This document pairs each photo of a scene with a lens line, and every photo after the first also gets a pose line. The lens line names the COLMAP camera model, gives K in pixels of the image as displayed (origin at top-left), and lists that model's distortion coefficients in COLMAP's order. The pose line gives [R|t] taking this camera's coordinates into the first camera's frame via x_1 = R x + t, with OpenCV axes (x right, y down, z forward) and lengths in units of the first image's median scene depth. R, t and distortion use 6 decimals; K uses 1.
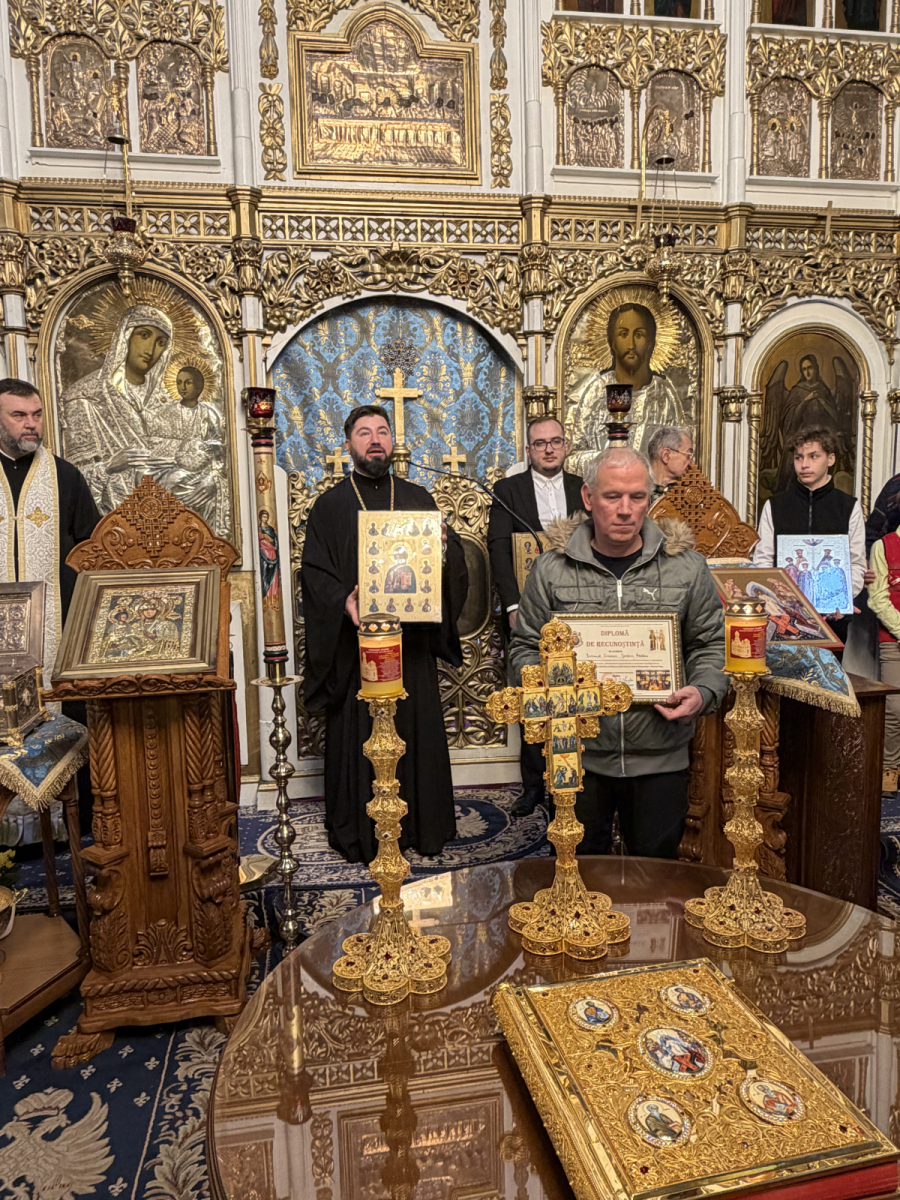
lens RADIAL K [[819.7, 0, 448.9], [0, 819.7, 596.0], [0, 0, 1]] dist [-0.002130, 0.002999]
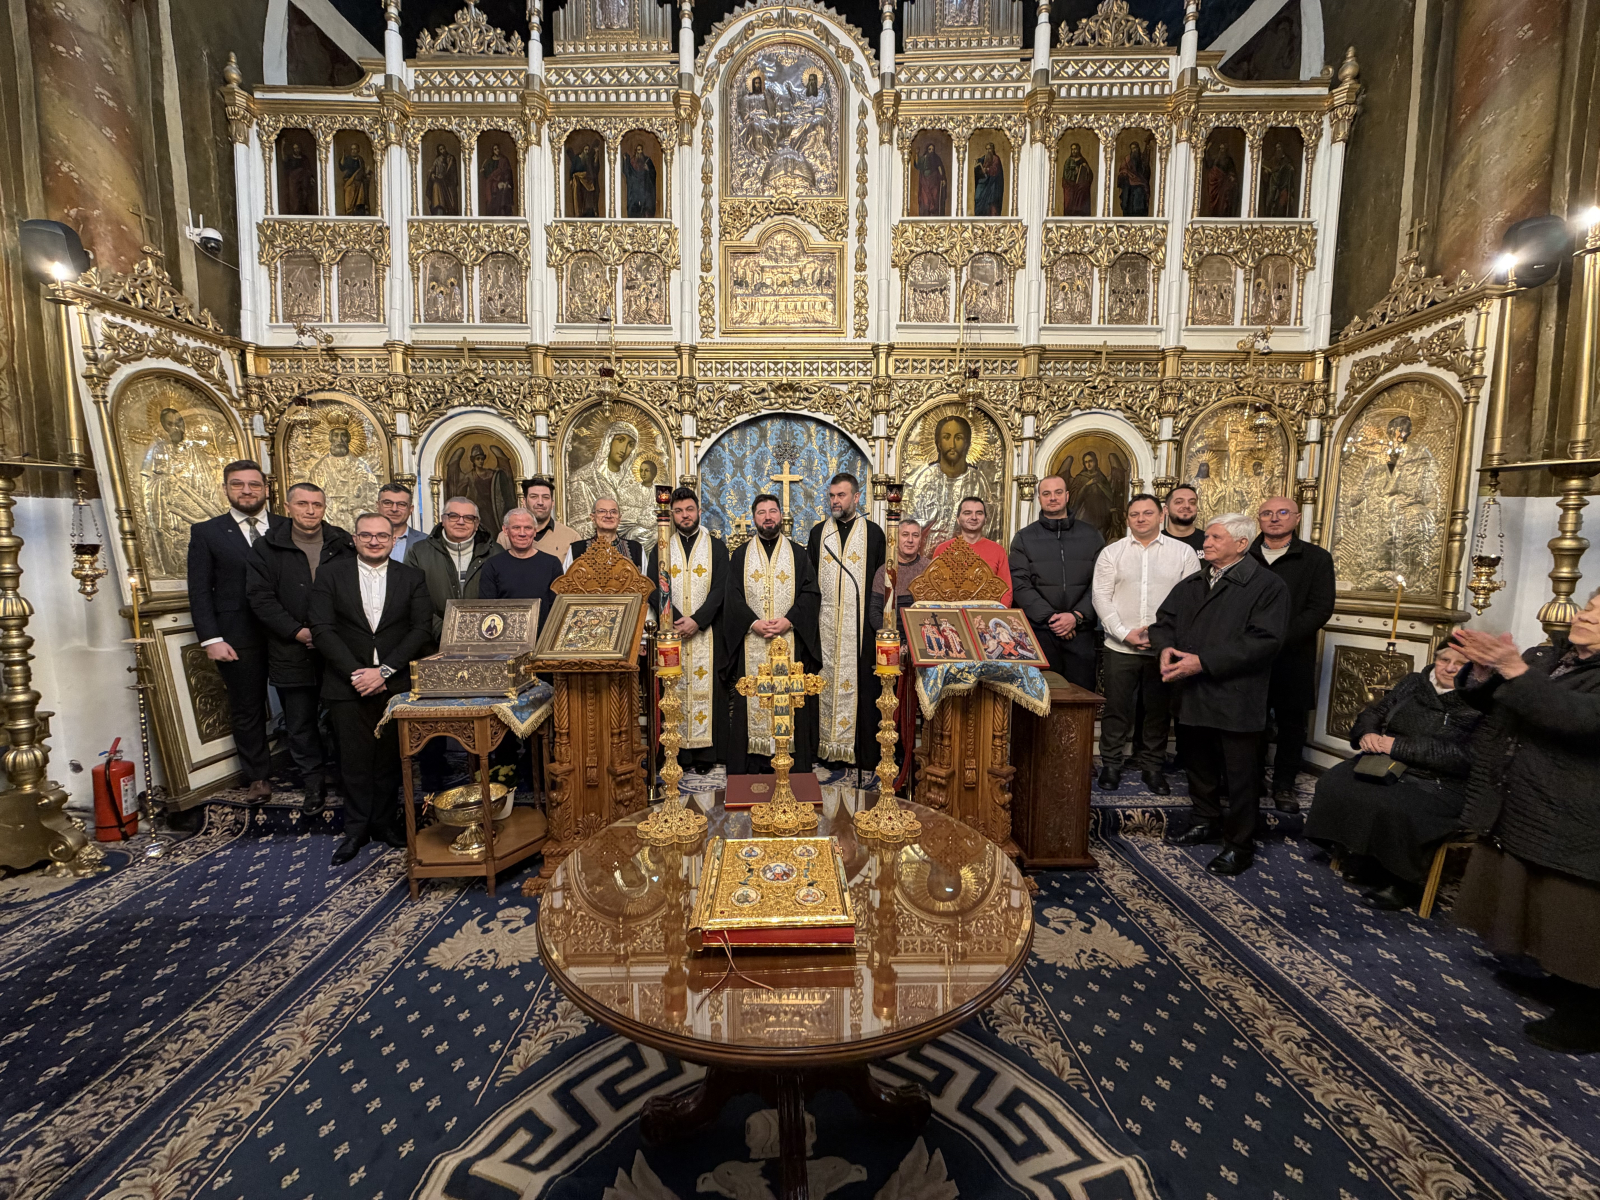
lens RADIAL K [[638.0, 0, 796.0], [0, 638.0, 599.0], [0, 0, 1]] dist [0.000519, -0.000104]
pose [[0.988117, 0.038095, -0.148906, 0.138033], [-0.041620, 0.998920, -0.020632, -0.009528], [0.147959, 0.026584, 0.988636, -0.121497]]
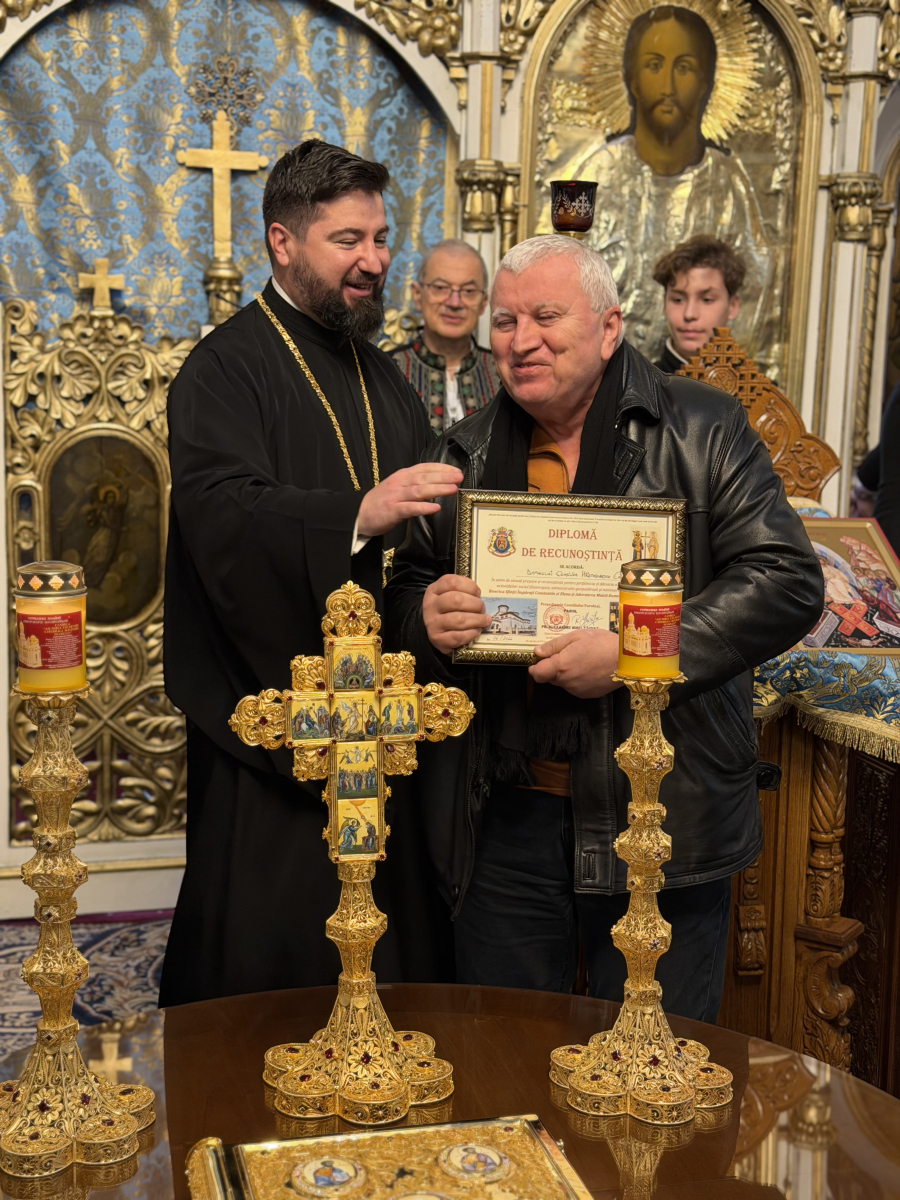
lens RADIAL K [[1673.8, 0, 447.5], [0, 1673.8, 604.7], [0, 0, 1]] dist [0.198283, -0.438587]
pose [[0.998788, 0.038301, 0.030906, 0.063021], [-0.039163, 0.998846, 0.027804, 0.002162], [-0.029806, -0.028981, 0.999135, -0.107298]]
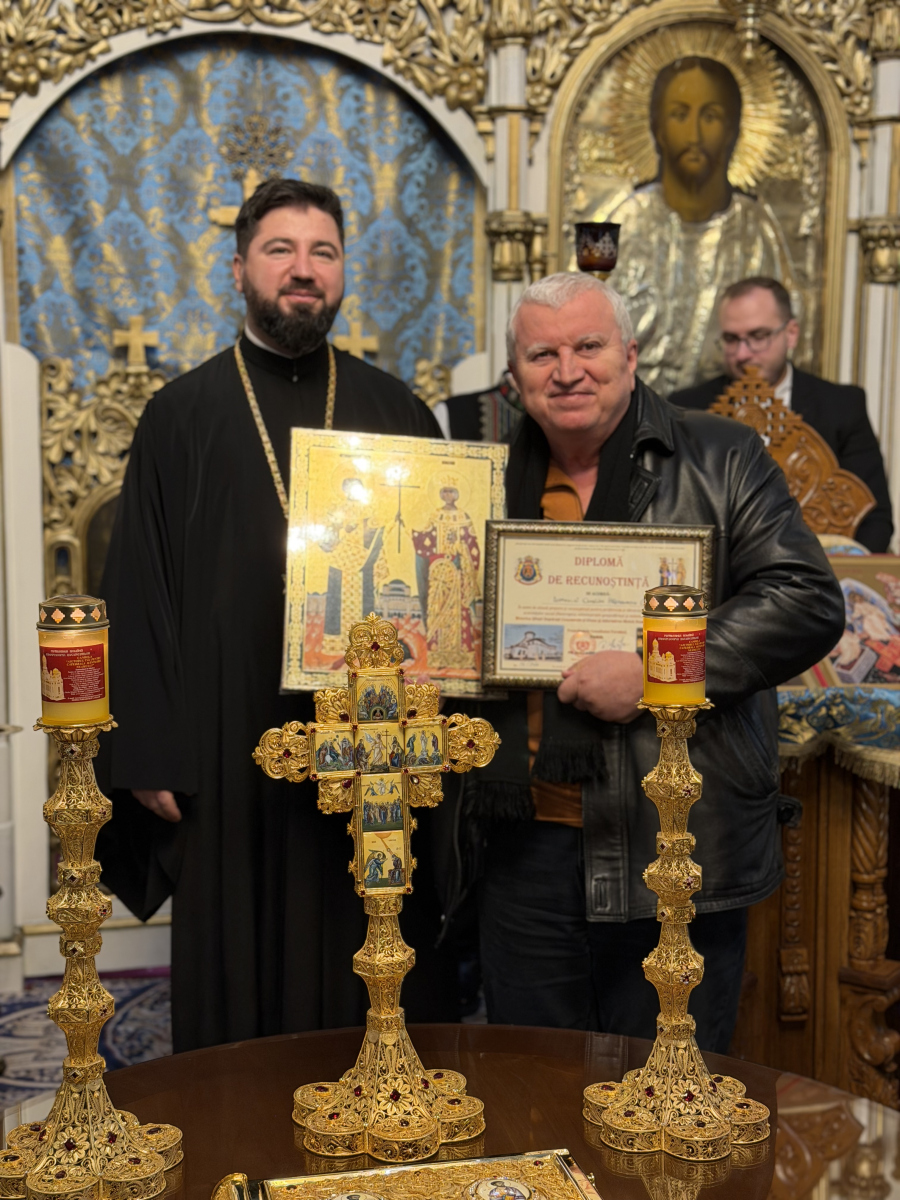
lens RADIAL K [[1673.8, 0, 447.5], [0, 1673.8, 604.7], [0, 0, 1]] dist [0.198283, -0.438587]
pose [[0.999720, 0.023382, 0.003498, 0.069565], [-0.023354, 0.999697, -0.007784, 0.011131], [-0.003679, 0.007700, 0.999964, -0.106034]]
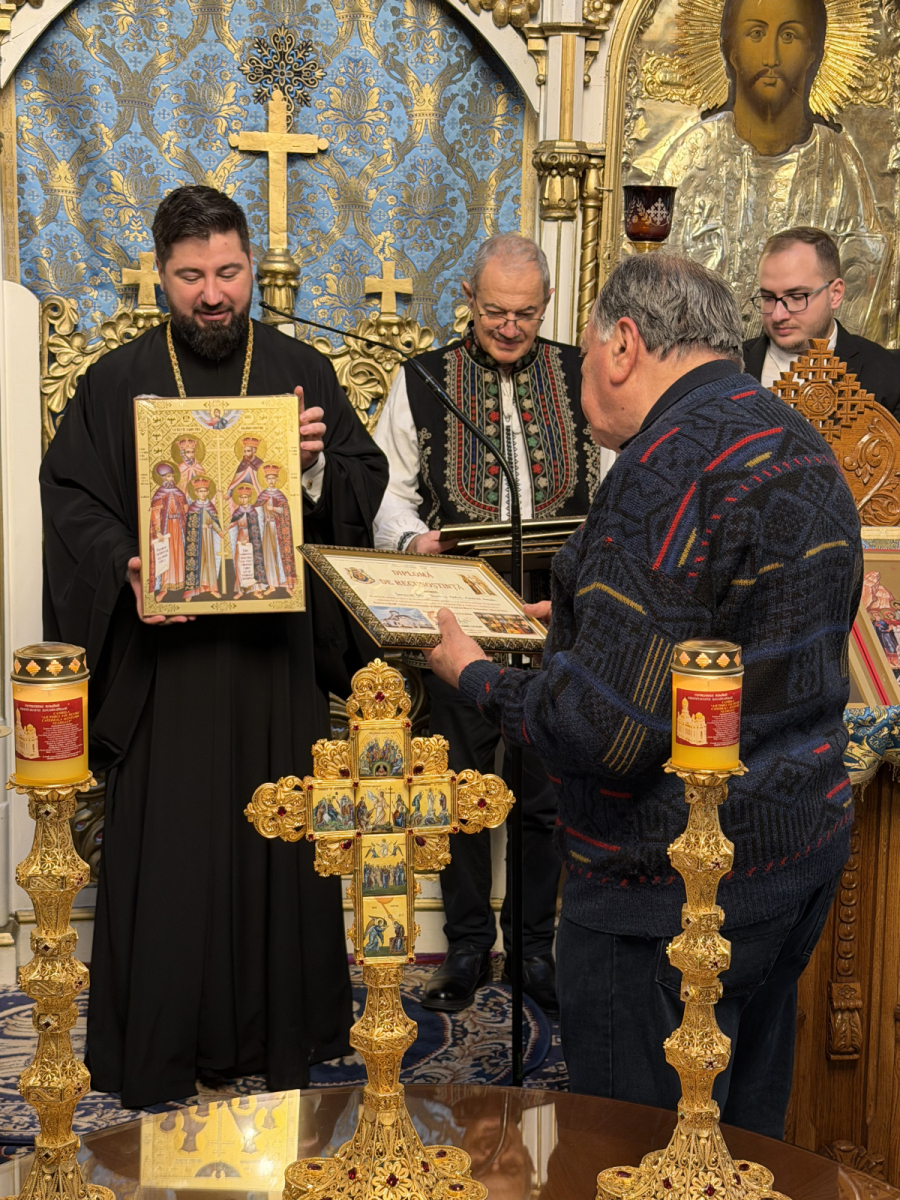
lens RADIAL K [[1845.0, 0, 455.3], [0, 1845.0, 603.8], [0, 0, 1]] dist [0.183140, -0.352077]
pose [[0.998807, 0.044879, -0.019239, 0.079027], [-0.044117, 0.998290, 0.038354, -0.024402], [0.020927, -0.037460, 0.999079, -0.109548]]
